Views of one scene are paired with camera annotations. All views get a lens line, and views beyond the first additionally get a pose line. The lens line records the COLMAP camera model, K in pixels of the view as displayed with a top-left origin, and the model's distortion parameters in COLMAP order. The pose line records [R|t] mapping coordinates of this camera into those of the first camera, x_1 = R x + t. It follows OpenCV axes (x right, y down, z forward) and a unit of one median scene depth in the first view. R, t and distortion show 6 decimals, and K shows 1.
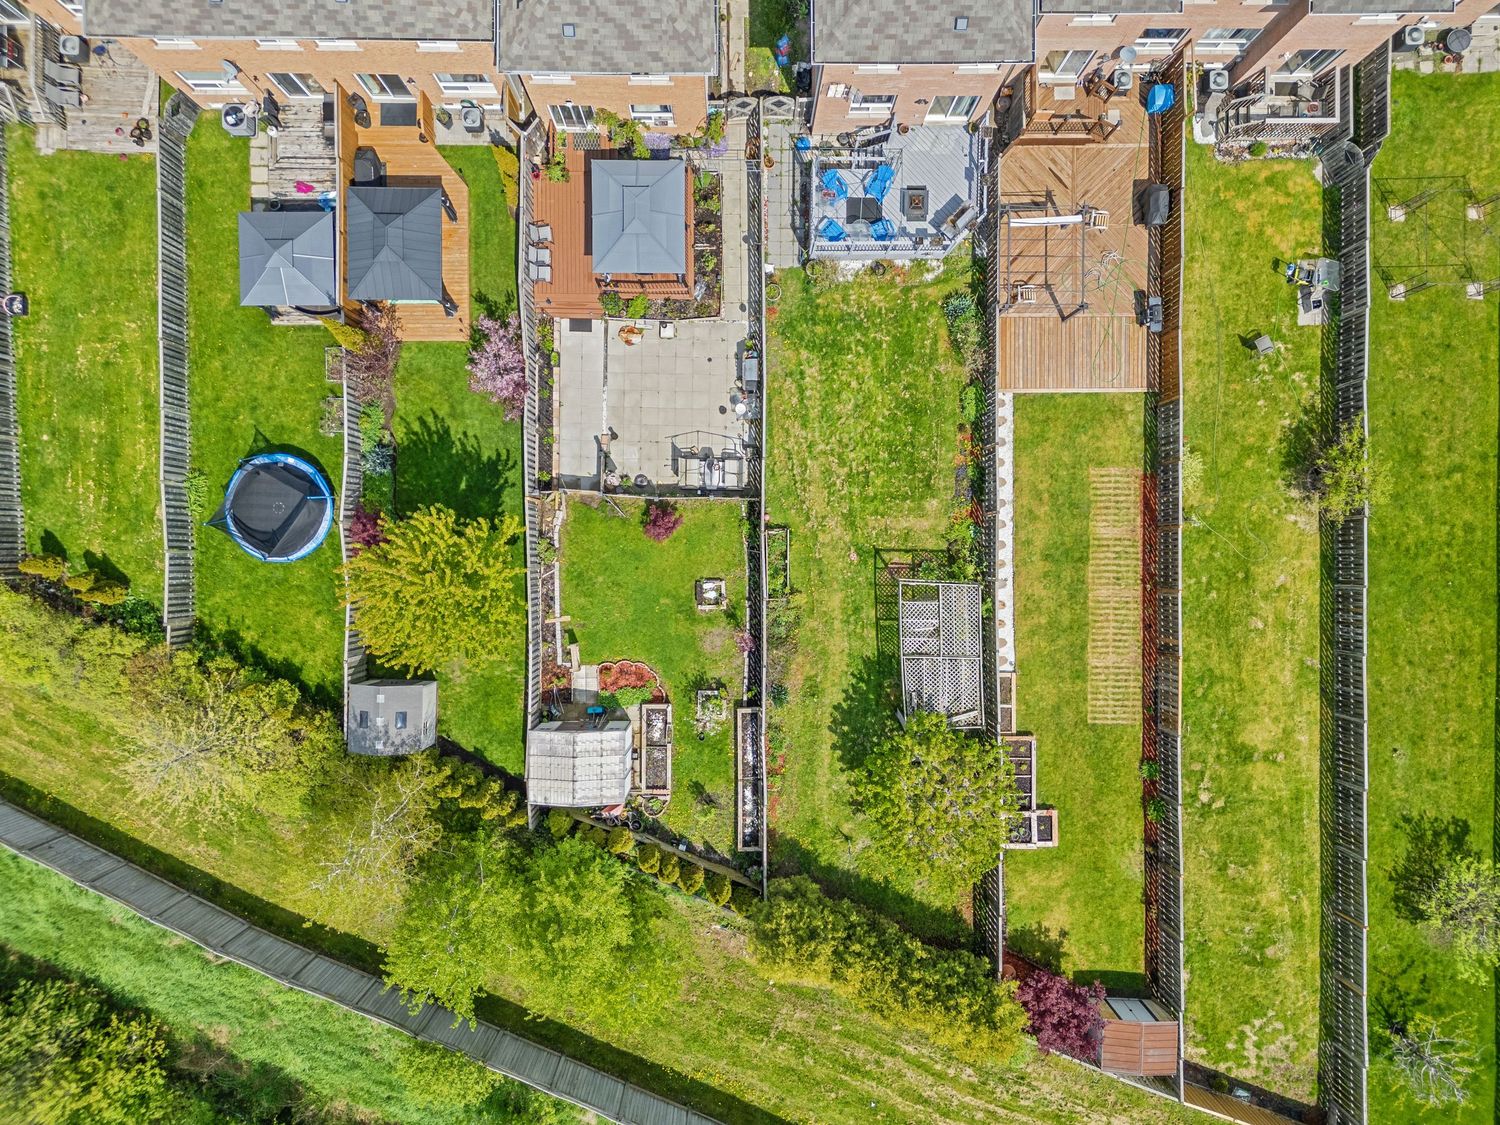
lens RADIAL K [[1059.5, 0, 748.0], [0, 1059.5, 565.7], [0, 0, 1]] dist [0.090514, -0.086655]
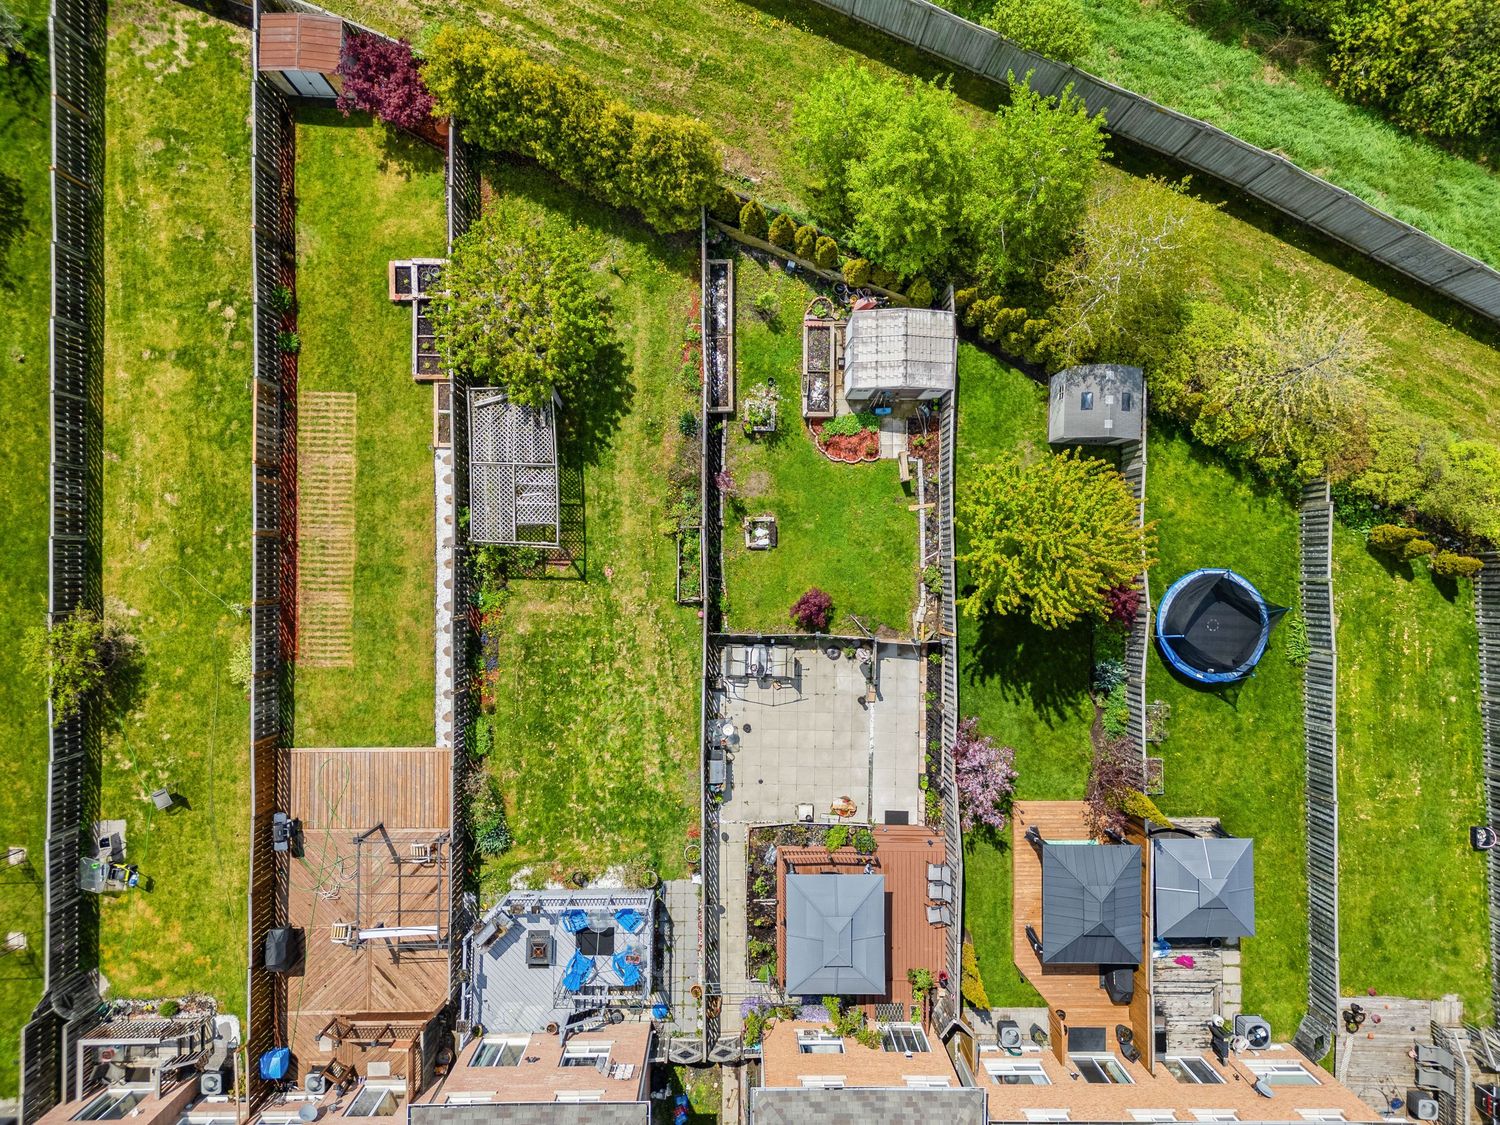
lens RADIAL K [[1075.4, 0, 749.3], [0, 1075.4, 565.1], [0, 0, 1]] dist [0.090506, -0.085768]
pose [[-0.999671, -0.003446, -0.025400, -0.001060], [0.003460, -0.999994, -0.000498, -0.001278], [-0.025398, -0.000585, 0.999677, 0.044065]]
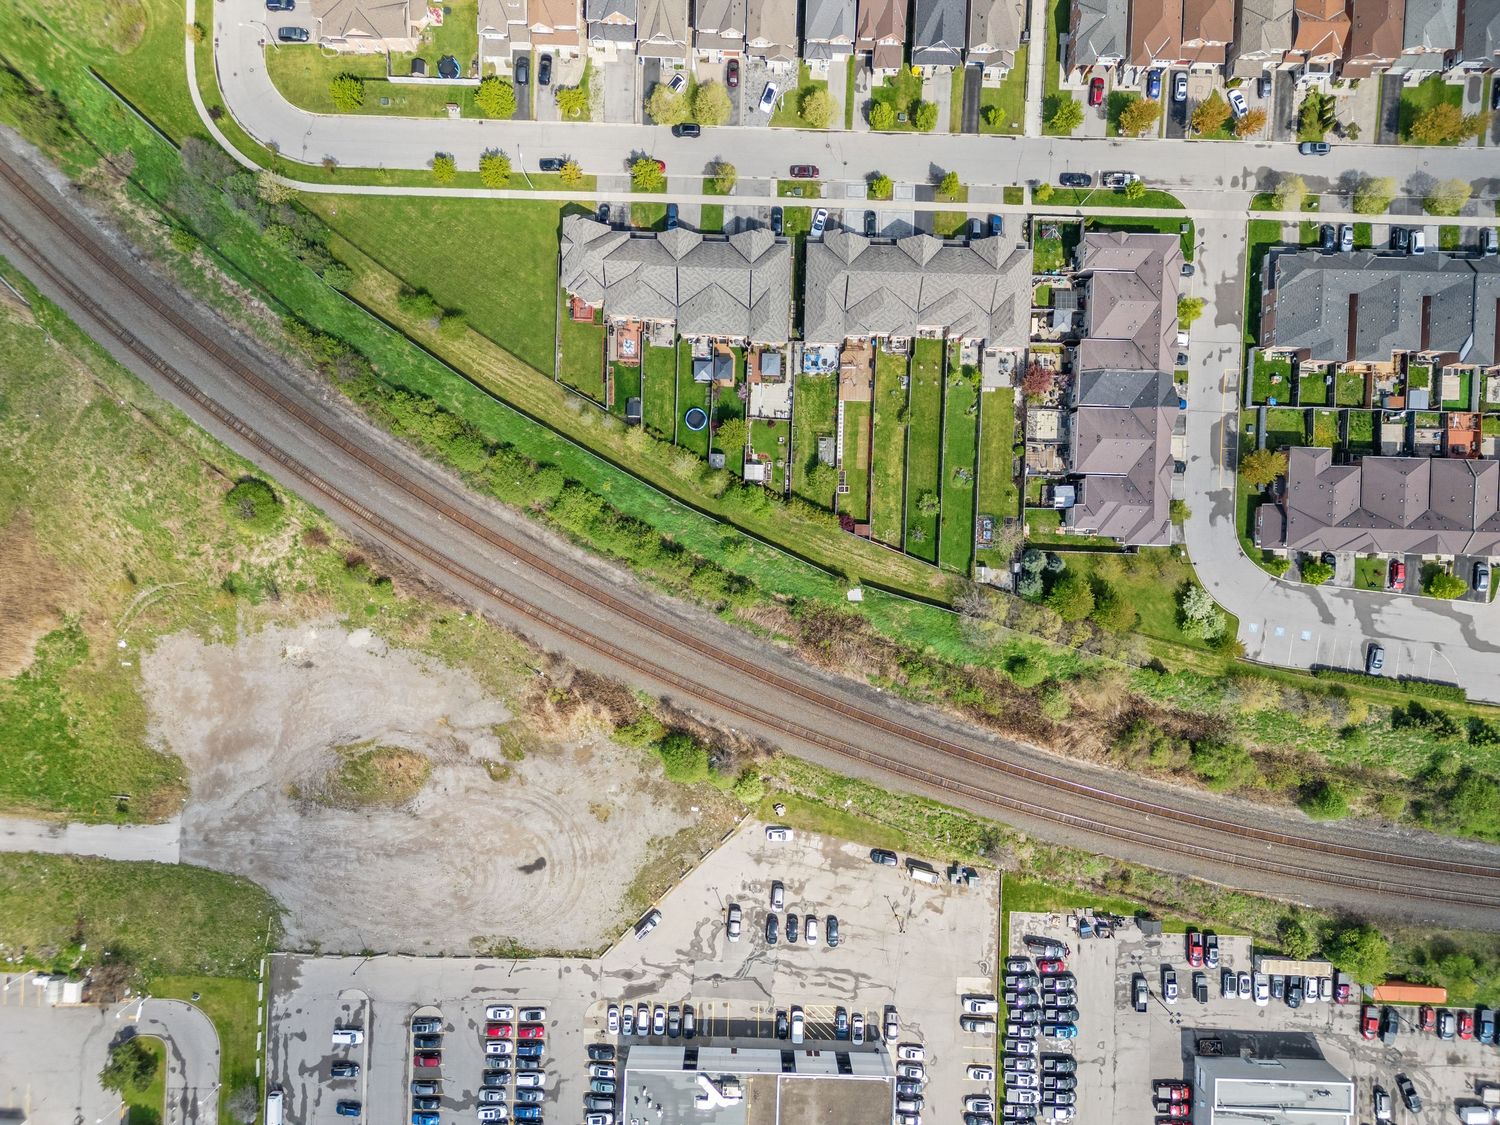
lens RADIAL K [[1035.9, 0, 748.4], [0, 1035.9, 565.2], [0, 0, 1]] dist [0.093077, -0.090524]
pose [[0.999409, 0.033892, -0.005720, -0.138927], [-0.033828, 0.999369, 0.010787, 0.561277], [0.006082, -0.010588, 0.999925, -3.808137]]
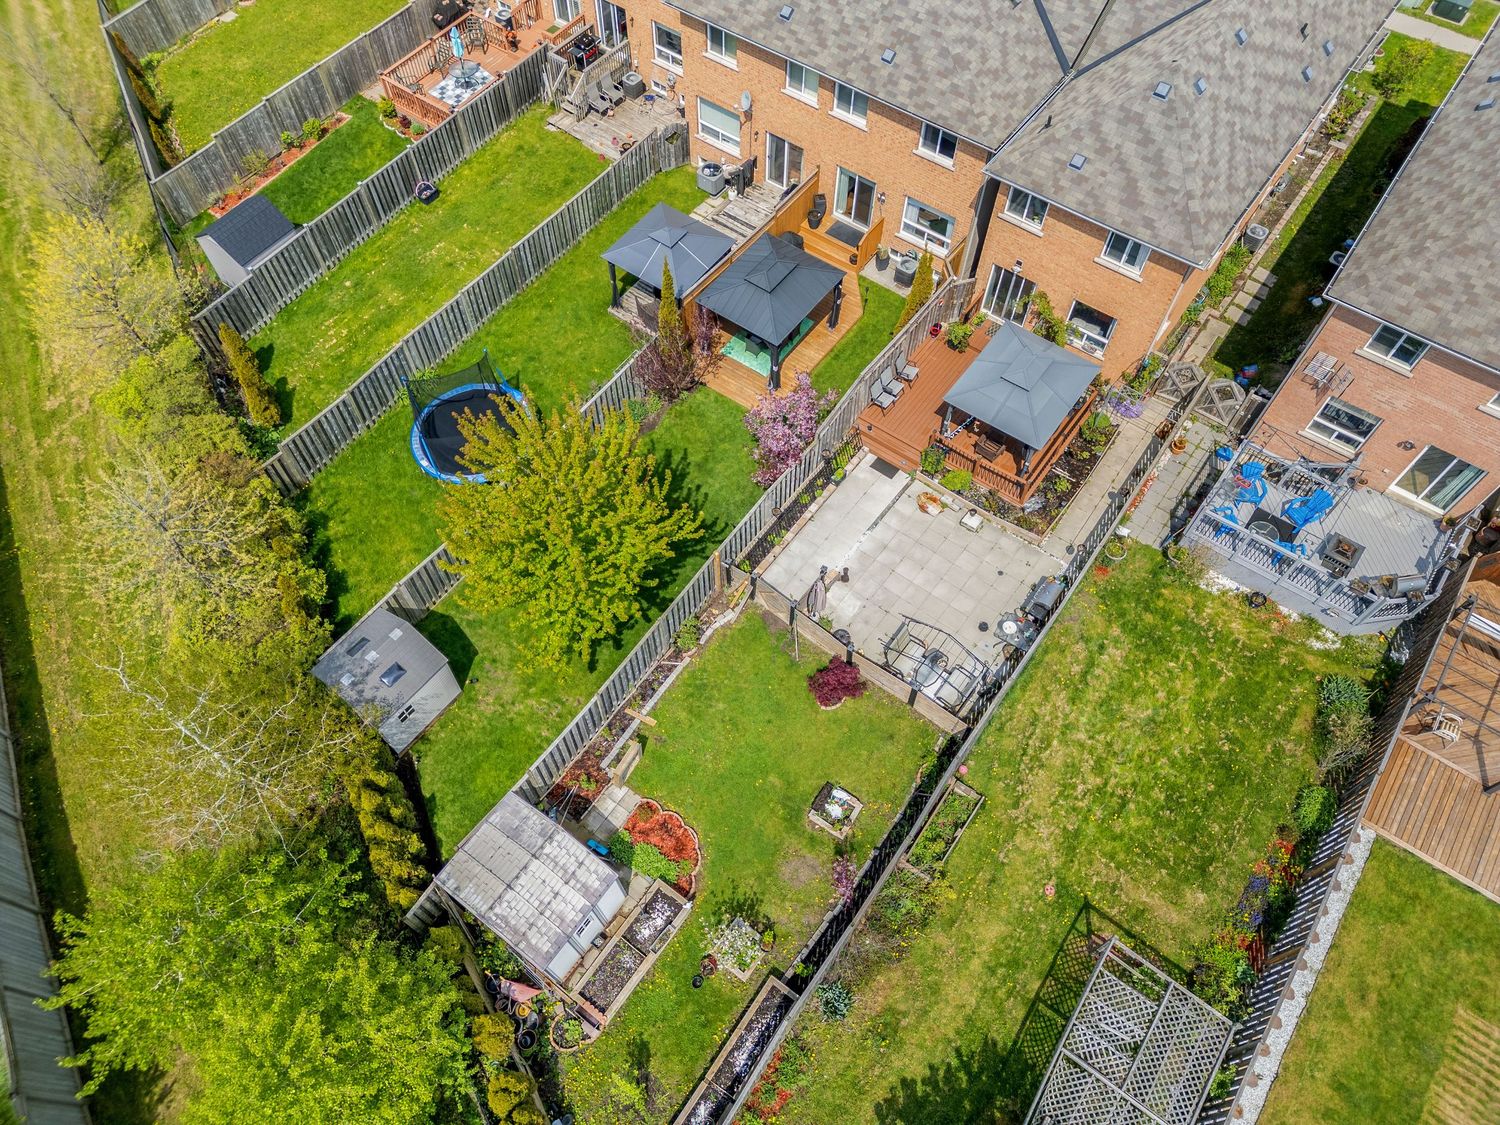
lens RADIAL K [[1046.3, 0, 749.3], [0, 1046.3, 563.7], [0, 0, 1]] dist [0.084635, -0.077747]
pose [[0.807053, 0.503504, -0.308463, 0.050533], [-0.590476, 0.686560, -0.424233, 0.242443], [-0.001824, 0.524518, 0.851397, 0.336857]]
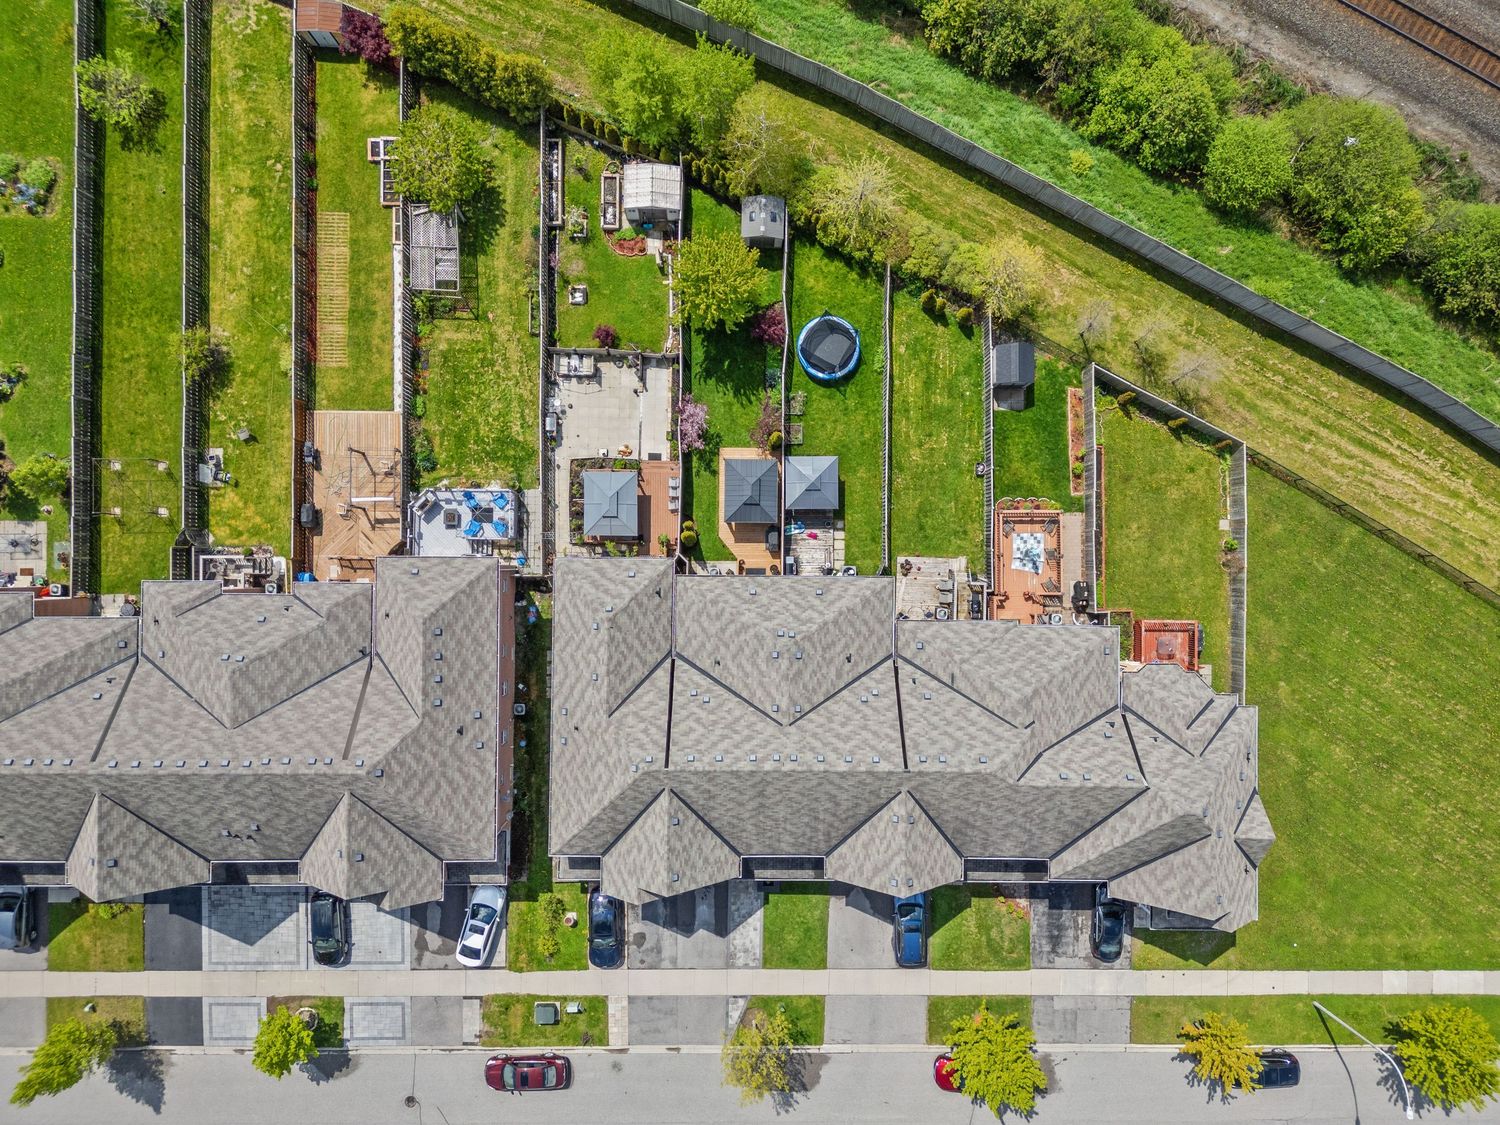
lens RADIAL K [[1088.0, 0, 749.1], [0, 1088.0, 566.5], [0, 0, 1]] dist [0.090330, -0.087507]
pose [[-0.999838, -0.008266, -0.015986, -0.281969], [0.008235, -0.999964, 0.002043, -0.403538], [-0.016003, 0.001911, 0.999870, -0.729877]]
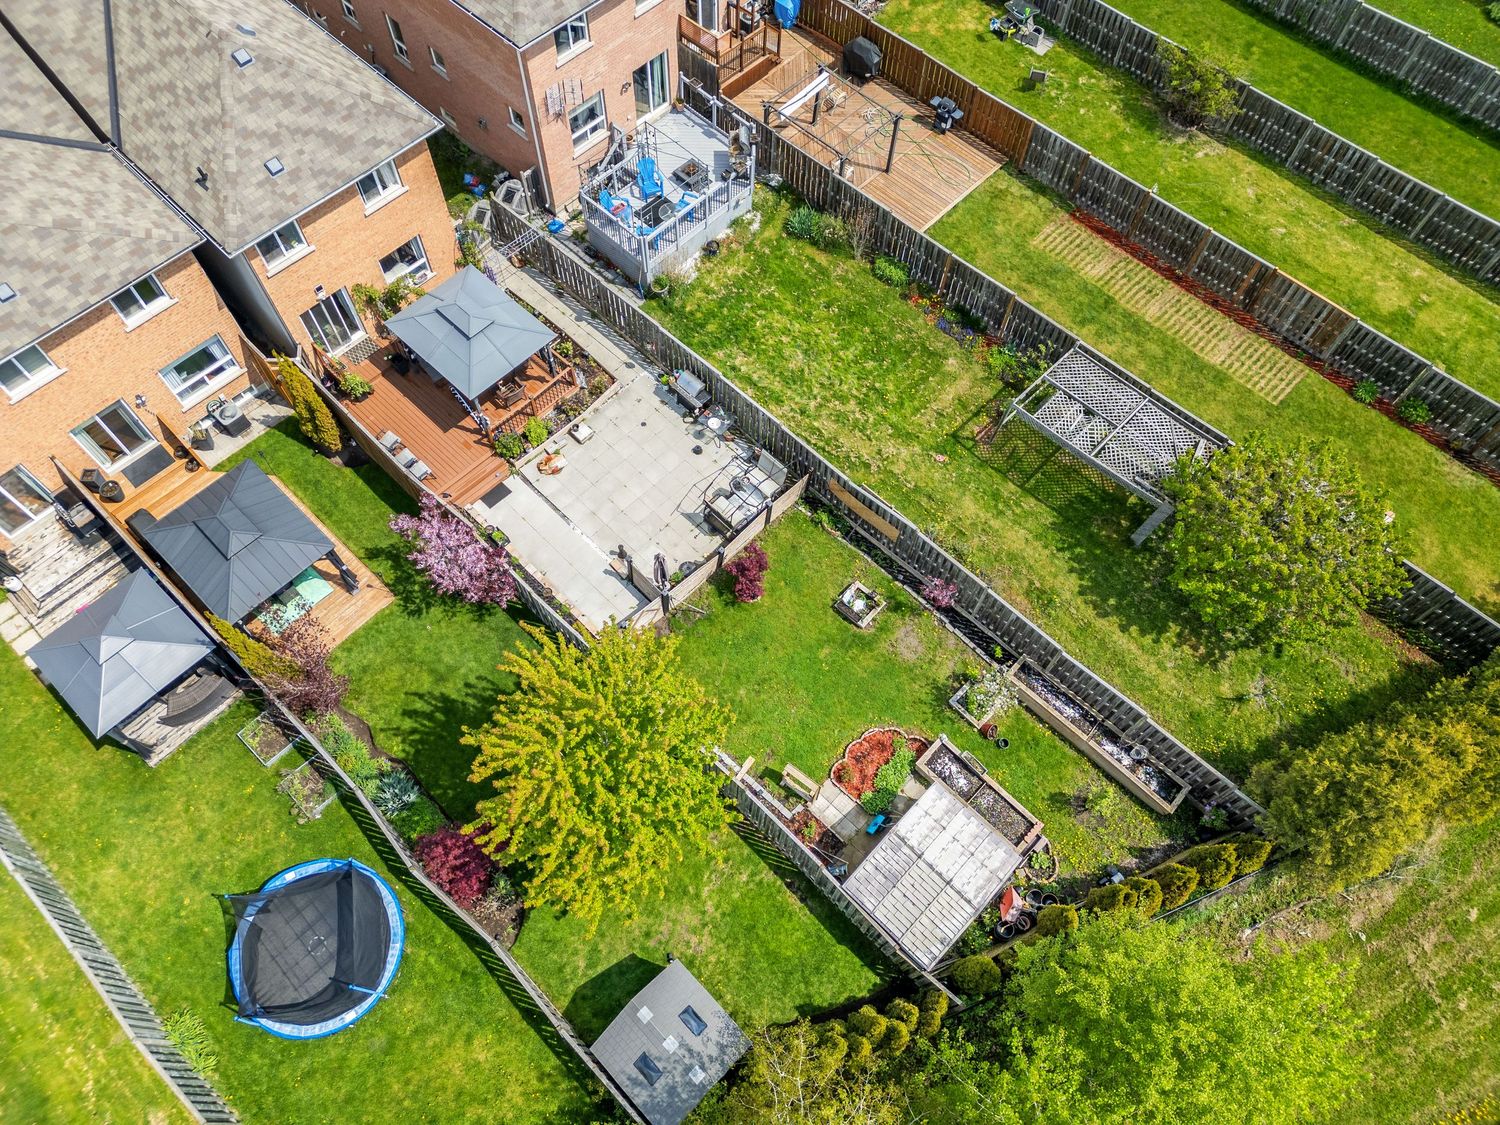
lens RADIAL K [[1046.3, 0, 749.3], [0, 1046.3, 563.7], [0, 0, 1]] dist [0.084635, -0.077747]
pose [[0.691693, -0.640518, 0.333612, -0.321521], [0.722145, 0.618632, -0.309516, 0.184997], [-0.008132, 0.455006, 0.890451, 0.327115]]
